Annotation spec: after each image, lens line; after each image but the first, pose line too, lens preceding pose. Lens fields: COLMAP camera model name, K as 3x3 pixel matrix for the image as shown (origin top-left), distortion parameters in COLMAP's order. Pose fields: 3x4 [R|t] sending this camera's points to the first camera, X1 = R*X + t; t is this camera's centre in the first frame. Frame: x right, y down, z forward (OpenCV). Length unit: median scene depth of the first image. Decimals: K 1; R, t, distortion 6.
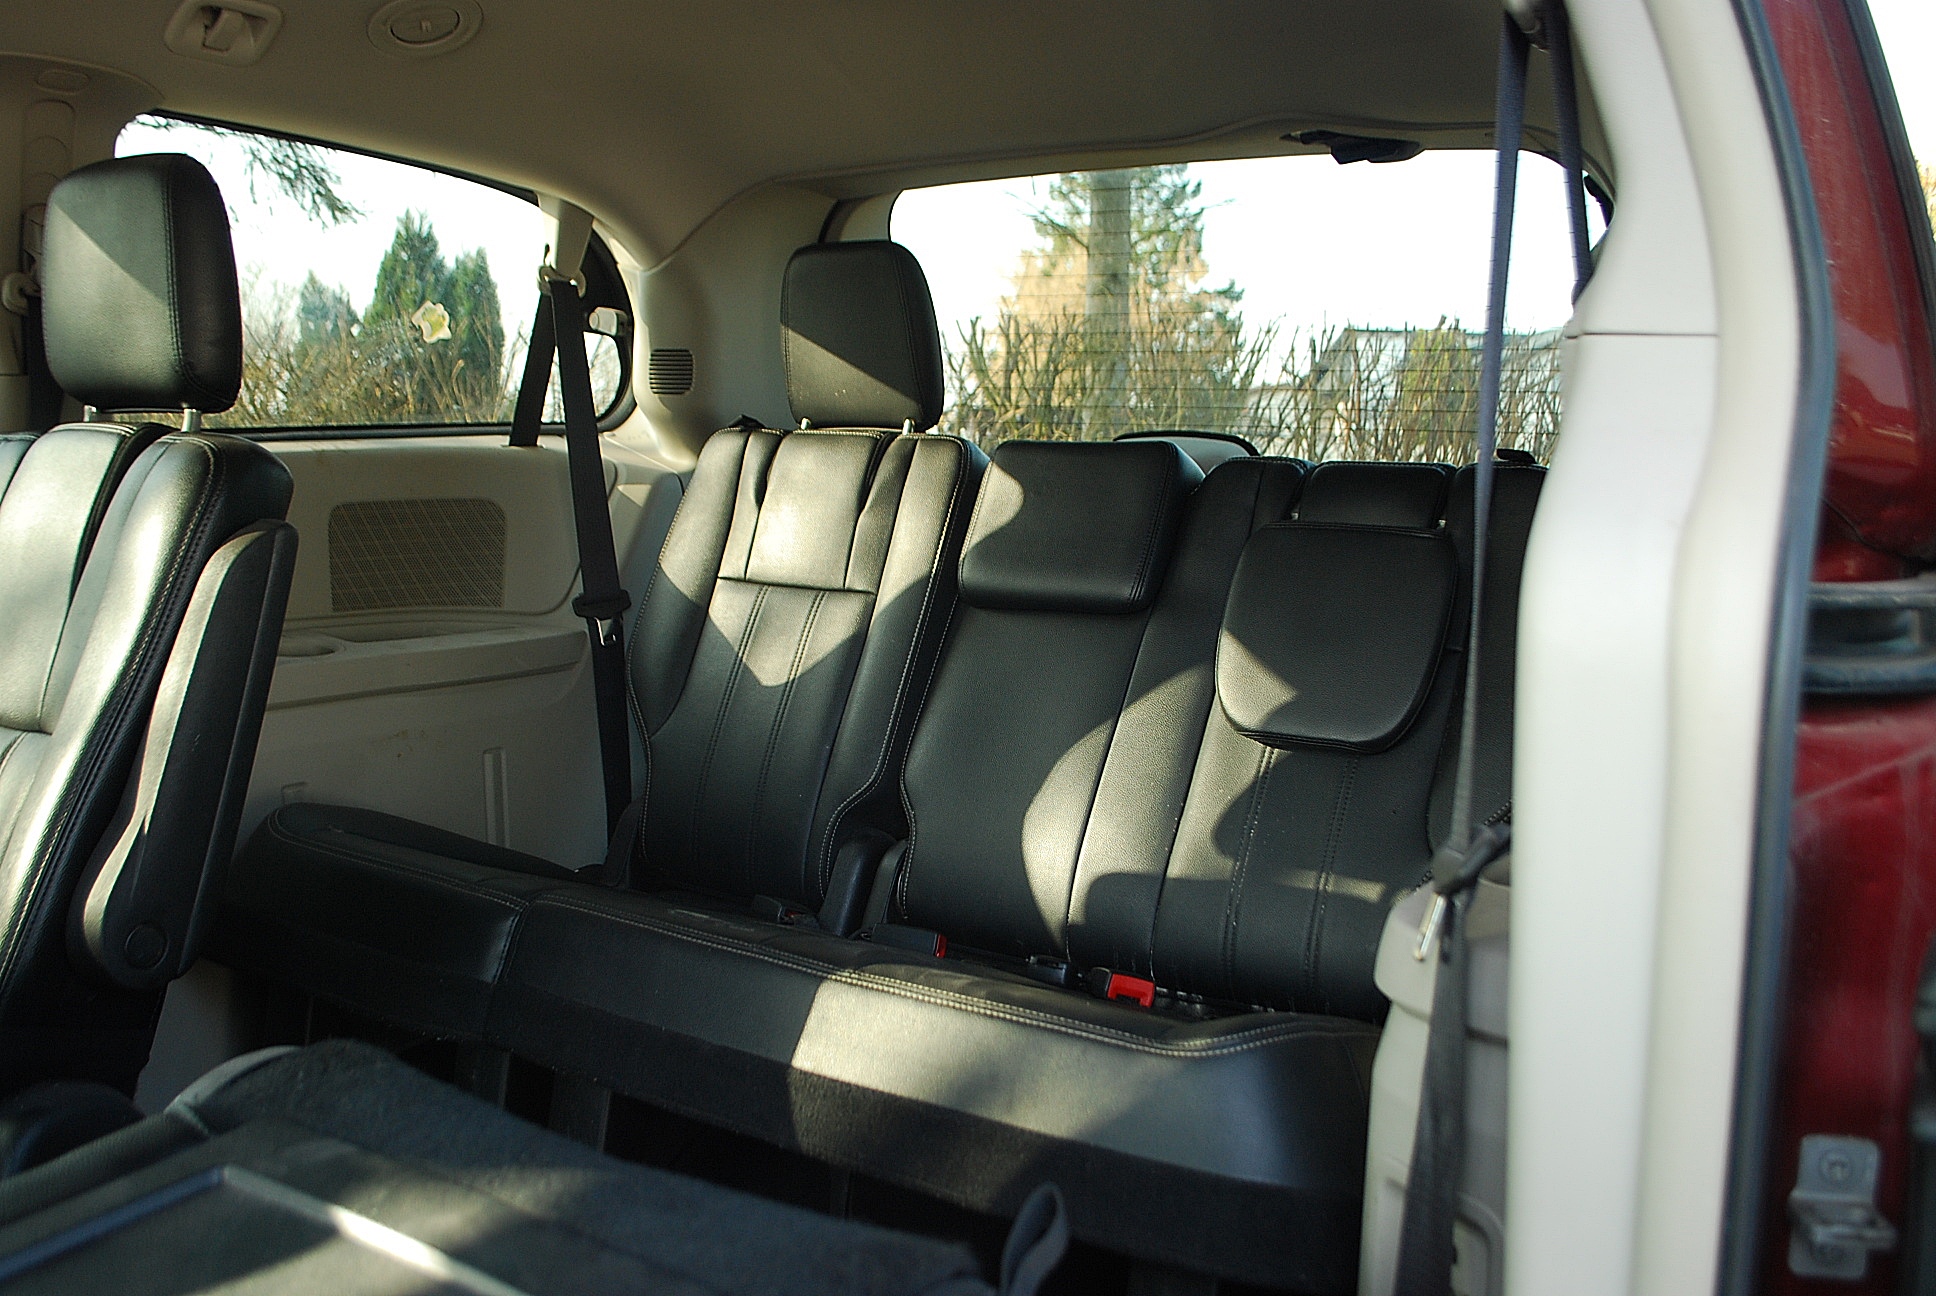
lens RADIAL K [[1660.8, 0, 960.2], [0, 1660.8, 660.9], [0, 0, 1]] dist [-0.075362, 0.010226]
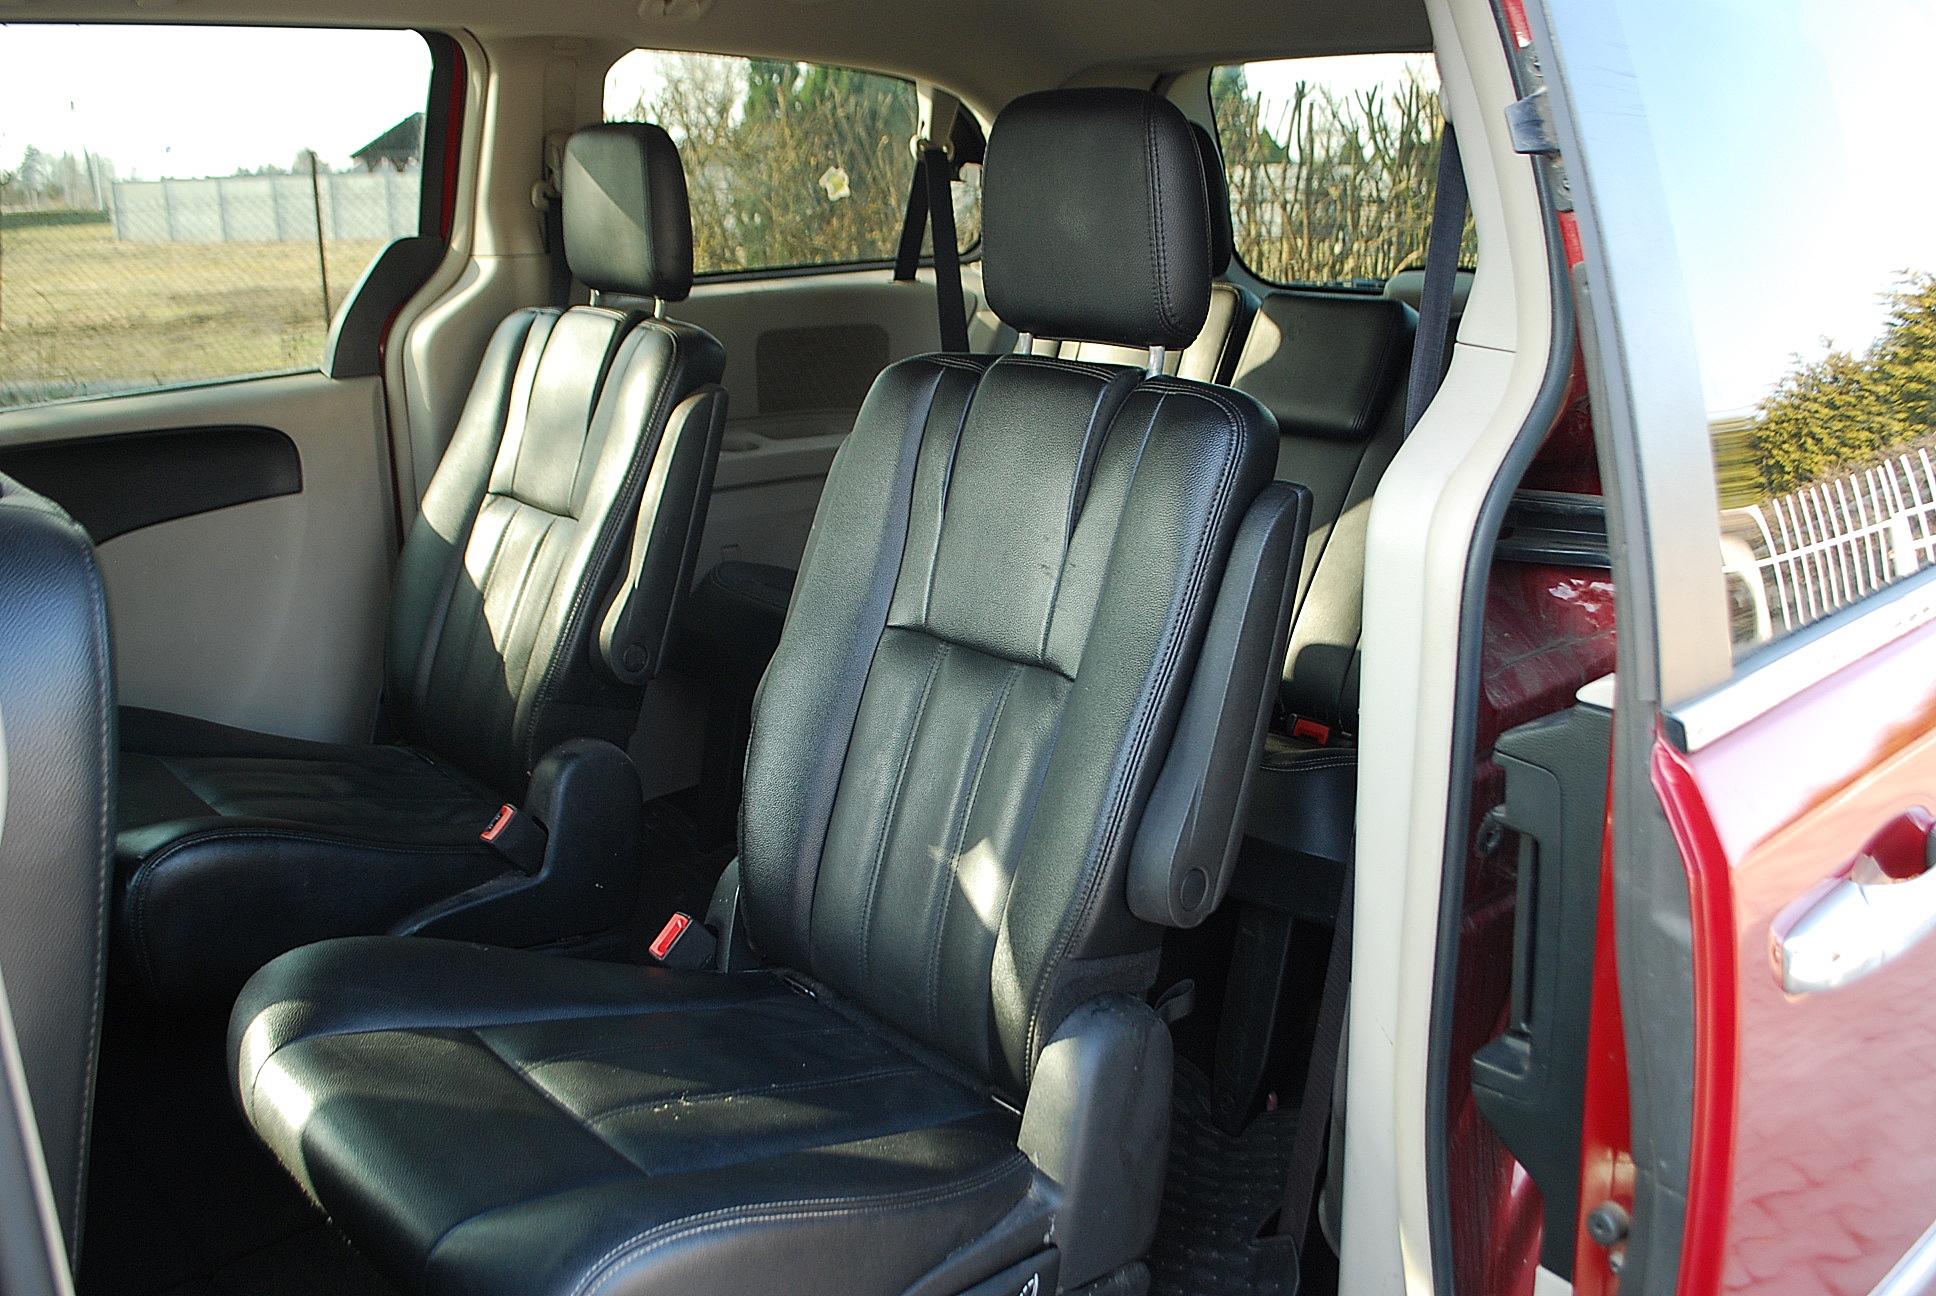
lens RADIAL K [[1660.8, 0, 963.8], [0, 1660.8, 659.2], [0, 0, 1]] dist [-0.075362, 0.010226]
pose [[0.967221, 0.062965, -0.246006, 0.138951], [-0.023504, 0.986810, 0.160164, -0.059675], [0.252847, -0.149132, 0.955944, -0.311332]]
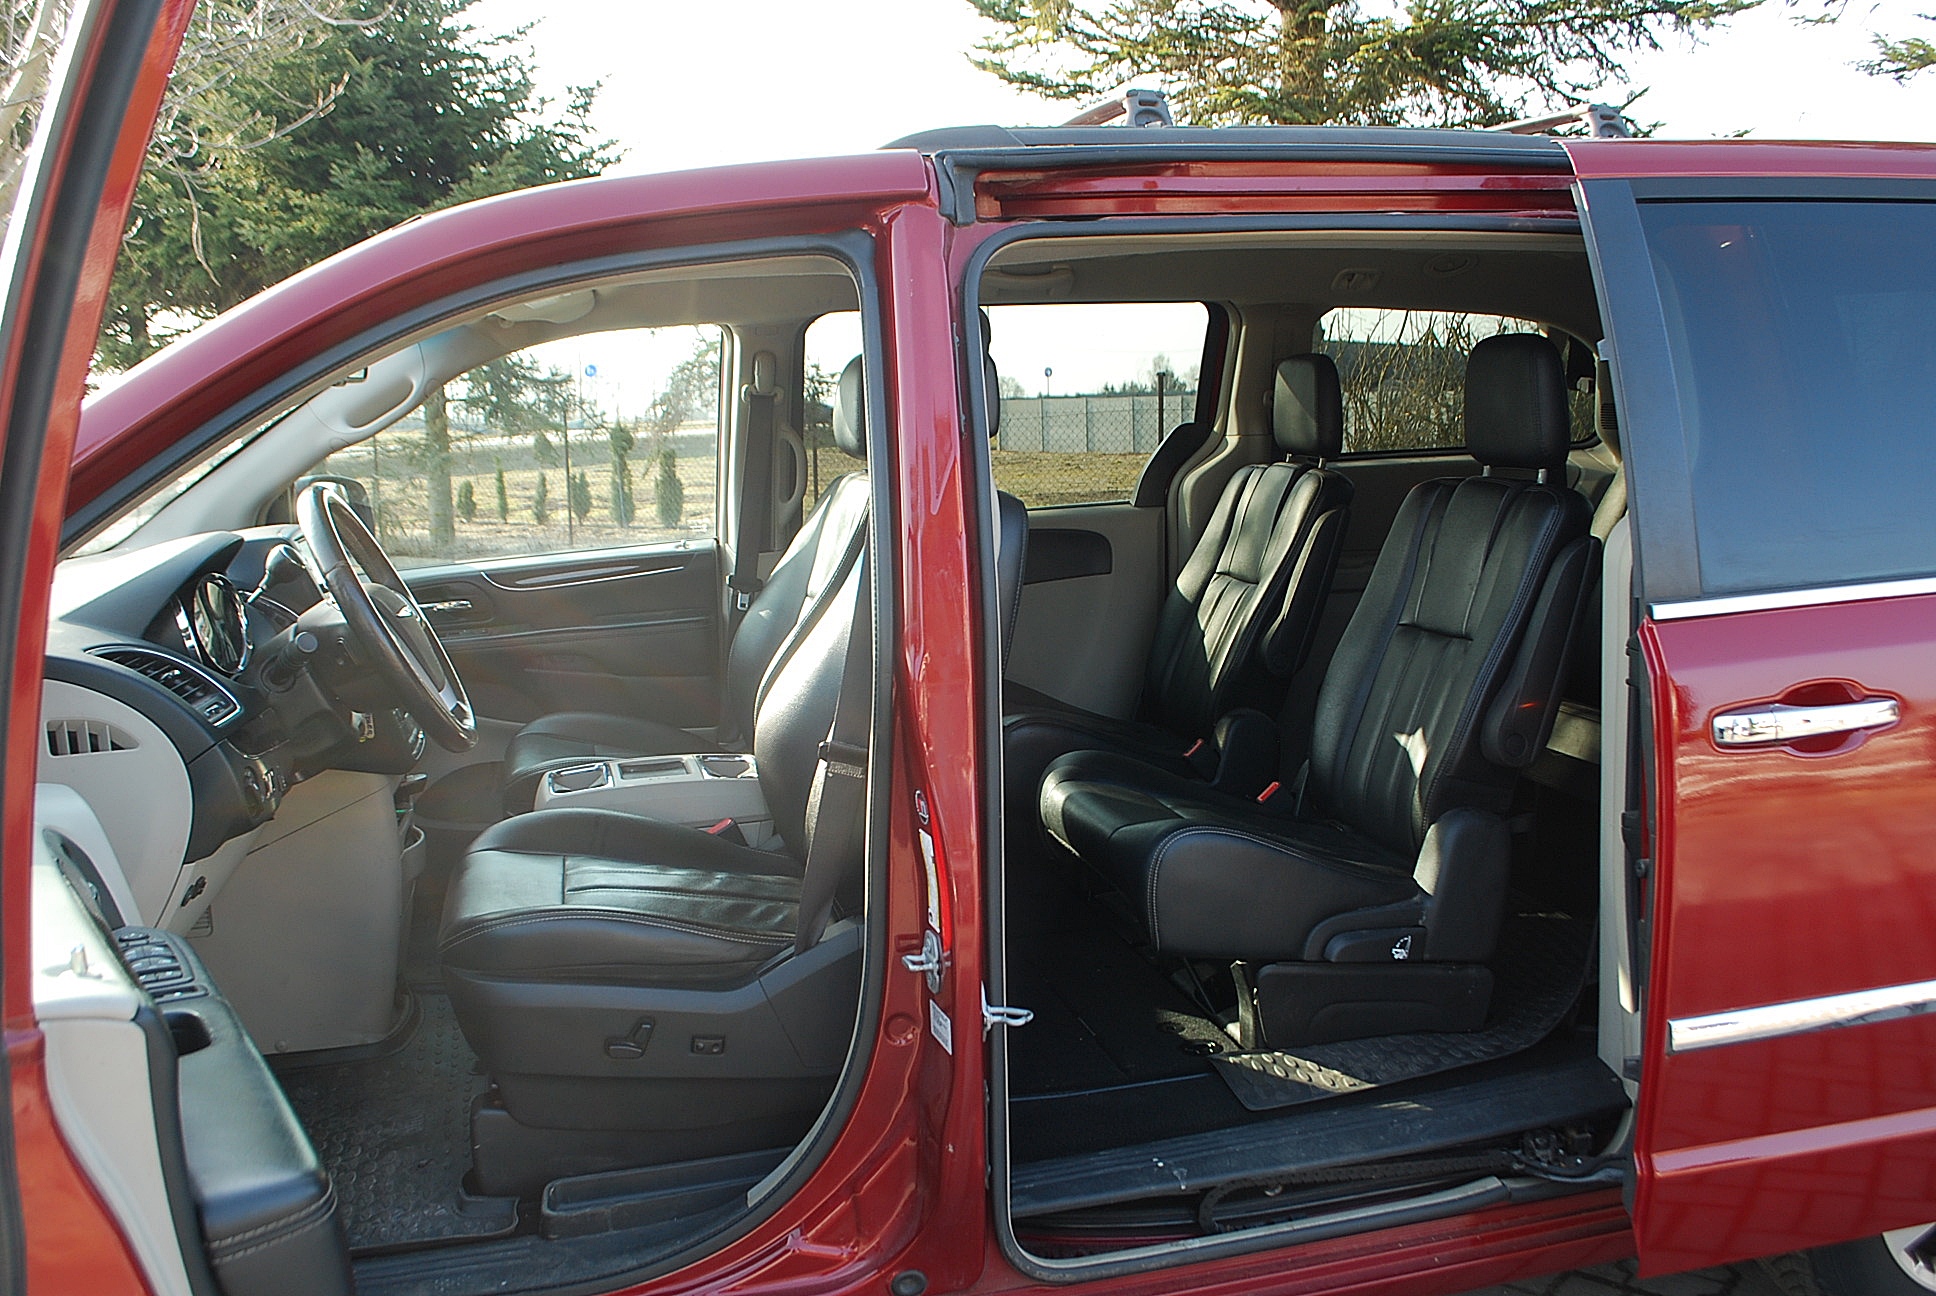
lens RADIAL K [[1660.8, 0, 966.3], [0, 1660.8, 646.2], [0, 0, 1]] dist [-0.075362, 0.010226]
pose [[0.736293, 0.079808, -0.671940, 0.633738], [-0.064909, 0.996771, 0.047264, 0.035301], [0.673542, 0.008814, 0.739096, -0.917497]]
